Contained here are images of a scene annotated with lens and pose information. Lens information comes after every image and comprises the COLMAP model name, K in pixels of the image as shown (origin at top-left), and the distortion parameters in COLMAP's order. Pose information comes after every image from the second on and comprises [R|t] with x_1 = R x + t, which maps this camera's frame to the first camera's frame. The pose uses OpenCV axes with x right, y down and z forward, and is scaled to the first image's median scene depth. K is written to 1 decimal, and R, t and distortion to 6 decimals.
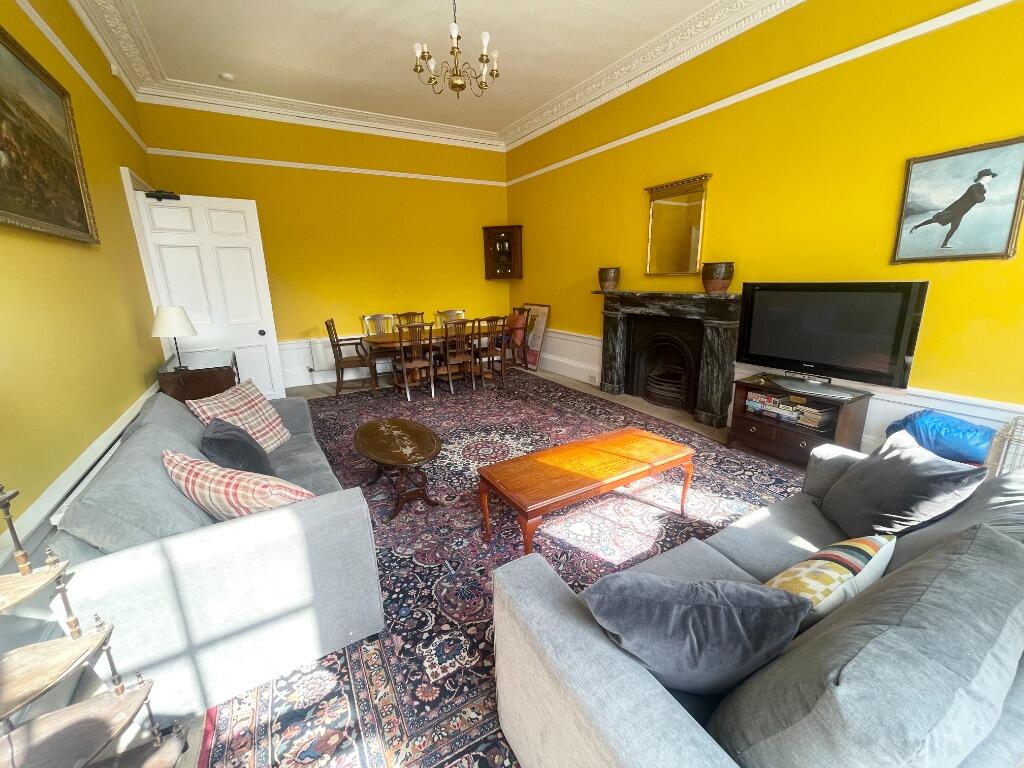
lens RADIAL K [[412.1, 0, 508.5], [0, 412.1, 382.6], [0, 0, 1]] dist [-0.021007, -0.001925]
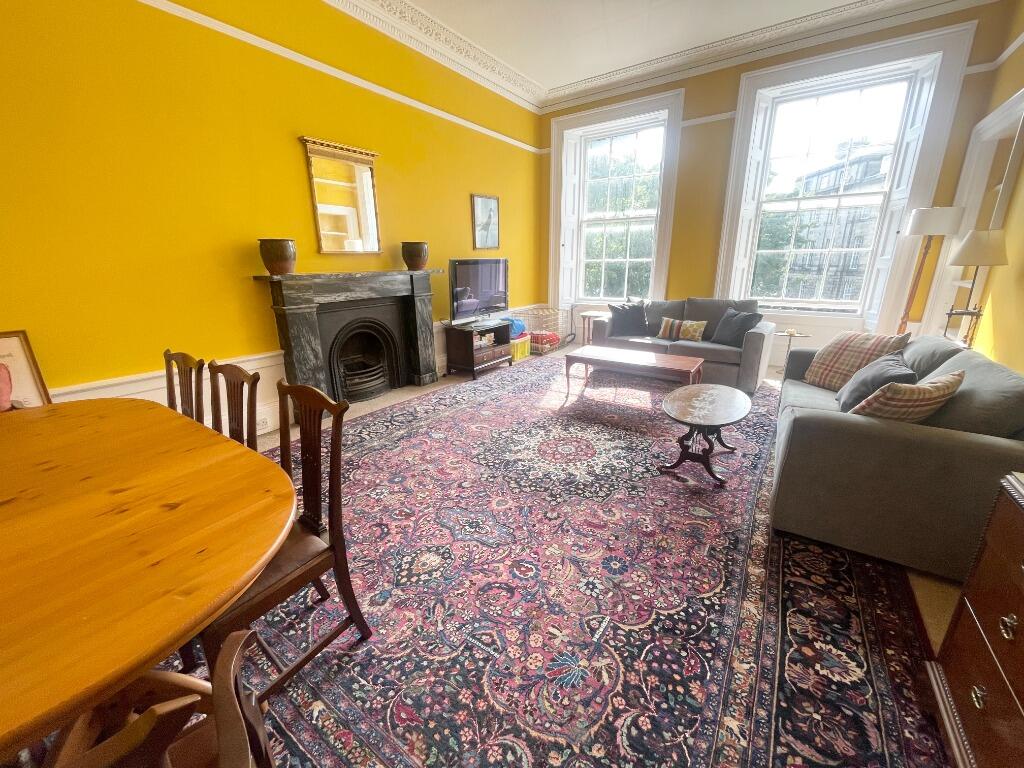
lens RADIAL K [[412.1, 0, 509.2], [0, 412.1, 381.4], [0, 0, 1]] dist [-0.021007, -0.001925]
pose [[-0.418763, -0.234346, 0.877337, -0.639918], [0.242669, 0.902114, 0.356793, -0.264361], [-0.875071, 0.362314, -0.320903, 1.169677]]
